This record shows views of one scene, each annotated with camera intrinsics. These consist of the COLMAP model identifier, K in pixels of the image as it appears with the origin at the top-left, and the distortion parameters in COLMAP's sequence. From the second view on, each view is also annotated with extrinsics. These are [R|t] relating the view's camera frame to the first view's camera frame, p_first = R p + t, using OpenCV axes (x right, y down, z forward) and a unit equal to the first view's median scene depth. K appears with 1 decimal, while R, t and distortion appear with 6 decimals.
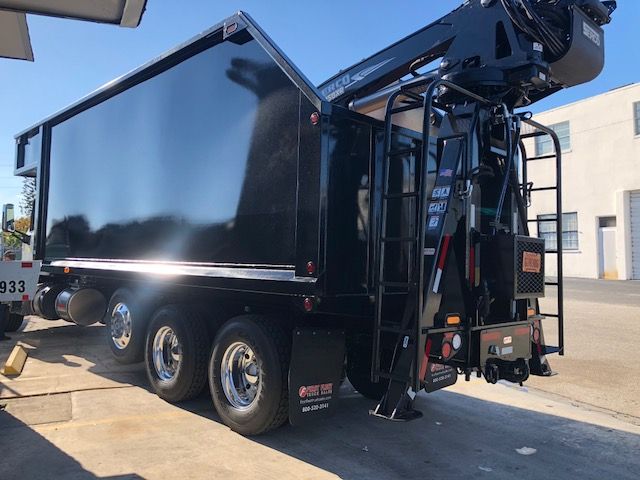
lens RADIAL K [[530.8, 0, 320.4], [0, 530.8, 238.1], [0, 0, 1]] dist [0.006839, -0.002231]
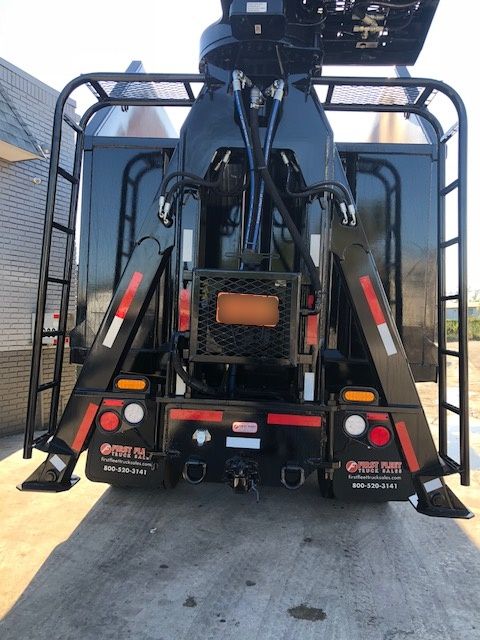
lens RADIAL K [[535.4, 0, 239.3], [0, 535.4, 308.1], [0, 0, 1]] dist [0.002531, 0.008355]
pose [[0.666423, -0.012446, -0.745470, 0.842047], [0.018338, 0.999832, -0.000298, 0.043762], [0.745348, -0.013472, 0.666539, 0.549249]]
